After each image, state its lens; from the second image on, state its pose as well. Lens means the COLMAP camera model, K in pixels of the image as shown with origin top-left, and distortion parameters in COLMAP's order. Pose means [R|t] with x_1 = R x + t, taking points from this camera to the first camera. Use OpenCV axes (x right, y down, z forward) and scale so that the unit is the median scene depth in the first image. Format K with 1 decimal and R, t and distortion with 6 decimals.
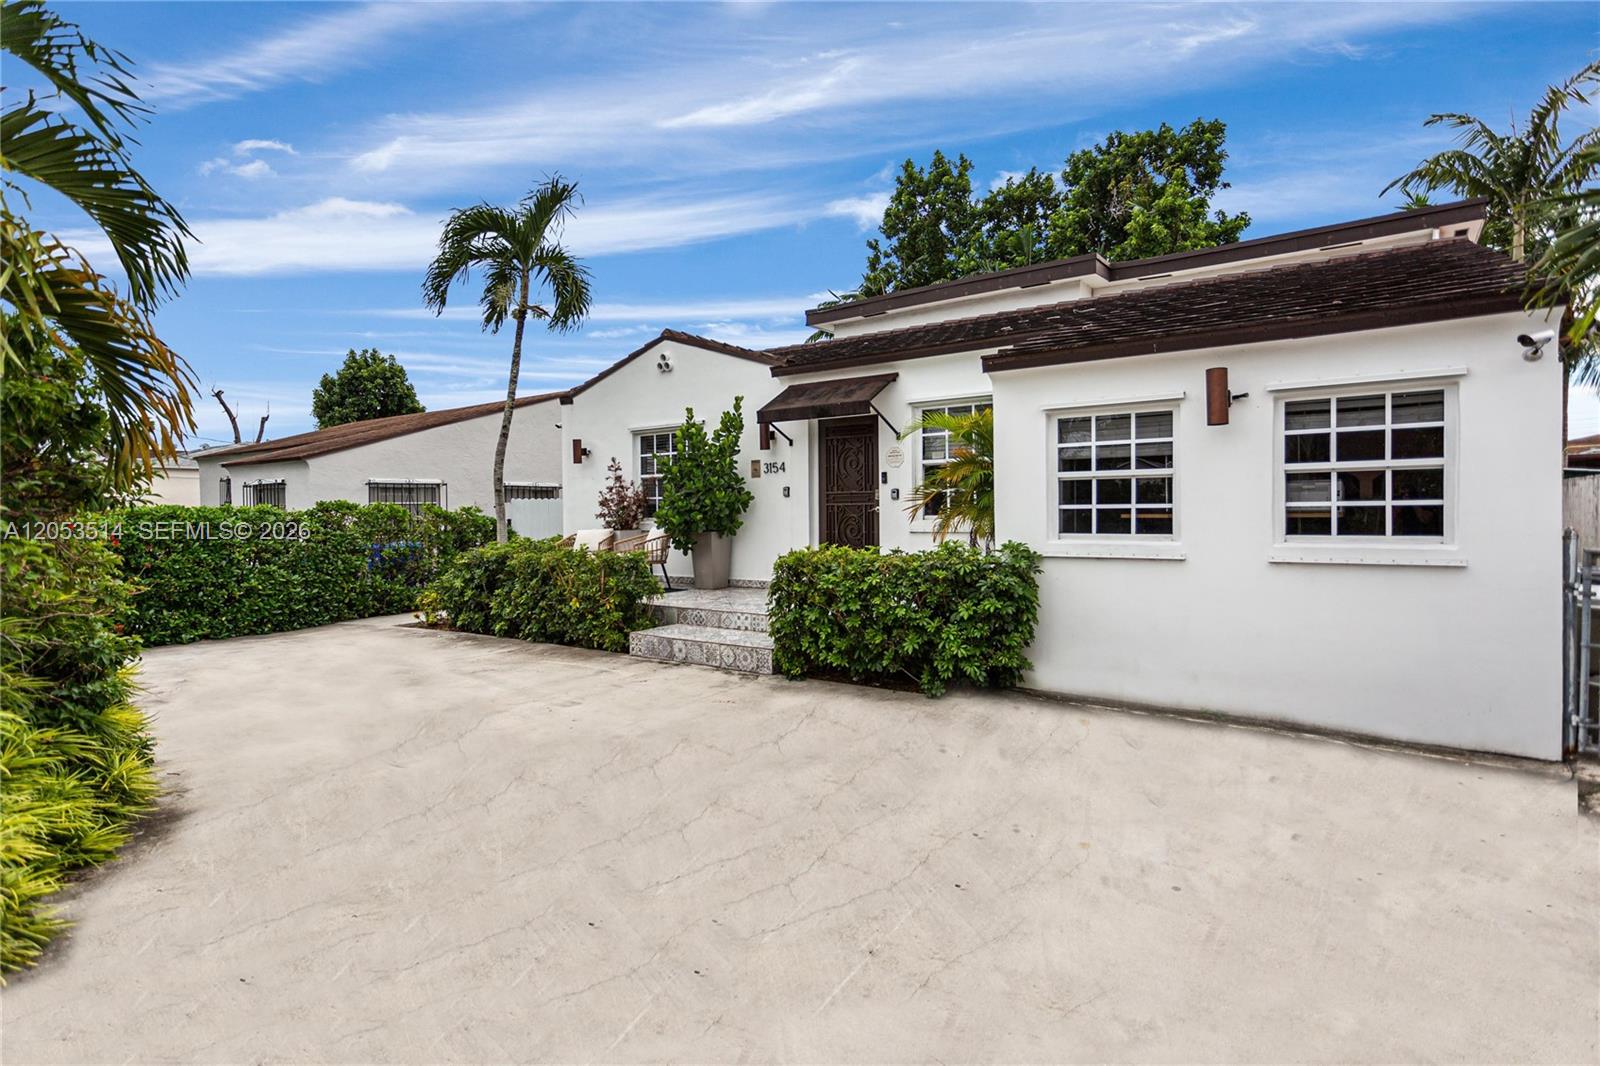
lens RADIAL K [[828.4, 0, 801.2], [0, 828.4, 511.1], [0, 0, 1]] dist [-0.022250, 0.000059]
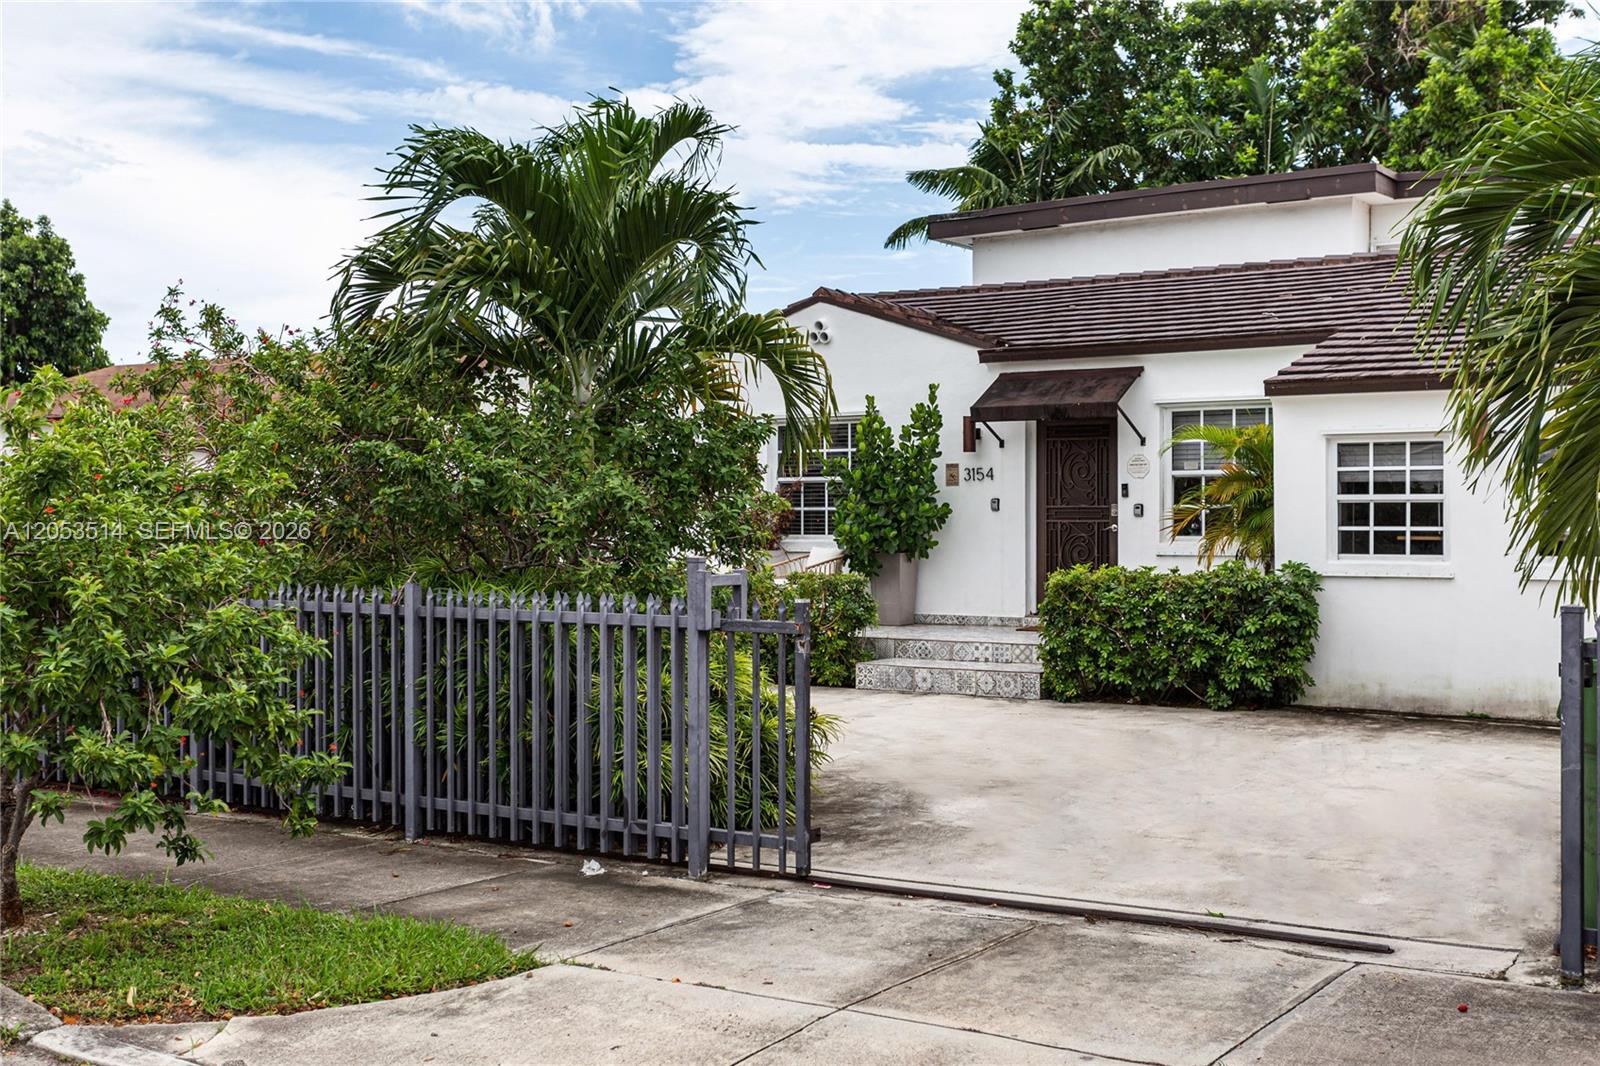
lens RADIAL K [[1917.8, 0, 800.1], [0, 1917.8, 446.7], [0, 0, 1]] dist [-0.002793, -0.026838]
pose [[0.998546, 0.015896, 0.051515, -0.359845], [-0.013695, 0.998990, -0.042792, 0.003483], [-0.052144, 0.042025, 0.997755, -1.010202]]
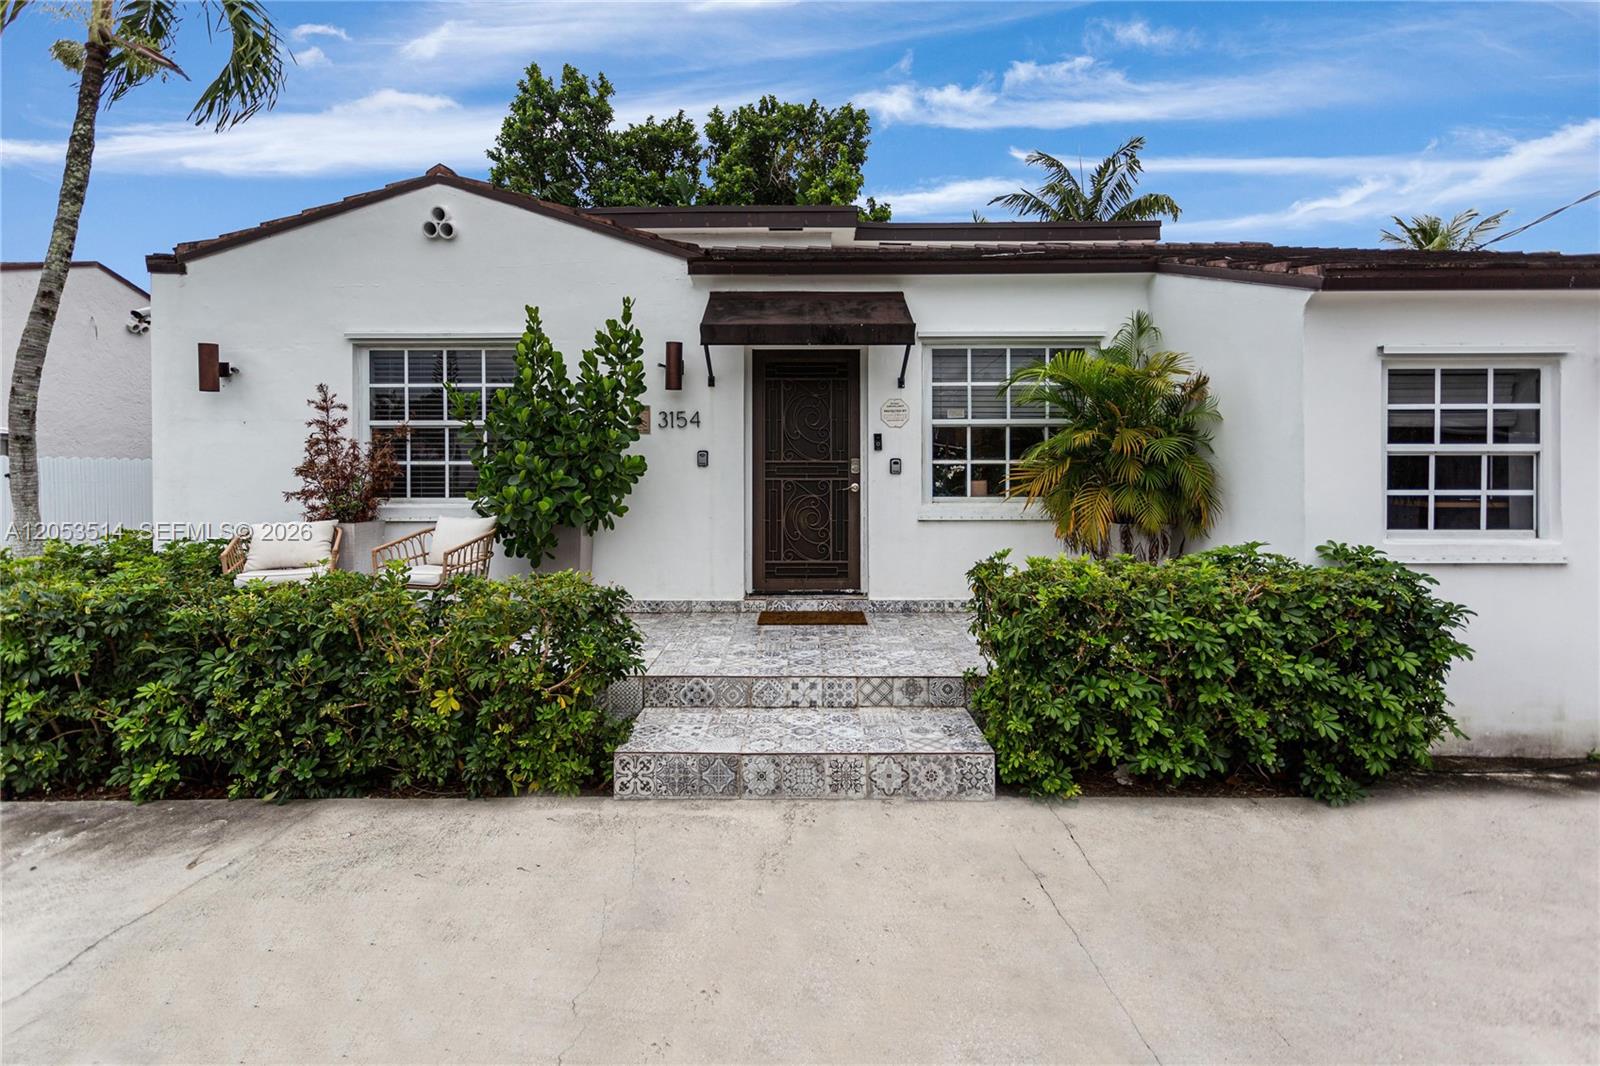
lens RADIAL K [[803.8, 0, 804.8], [0, 803.8, 470.7], [0, 0, 1]] dist [0.004399, 0.000522]
pose [[0.808762, 0.014269, 0.587963, -0.373680], [-0.008610, 0.999886, -0.012422, -0.008233], [-0.588073, 0.004984, 0.808792, 0.539987]]
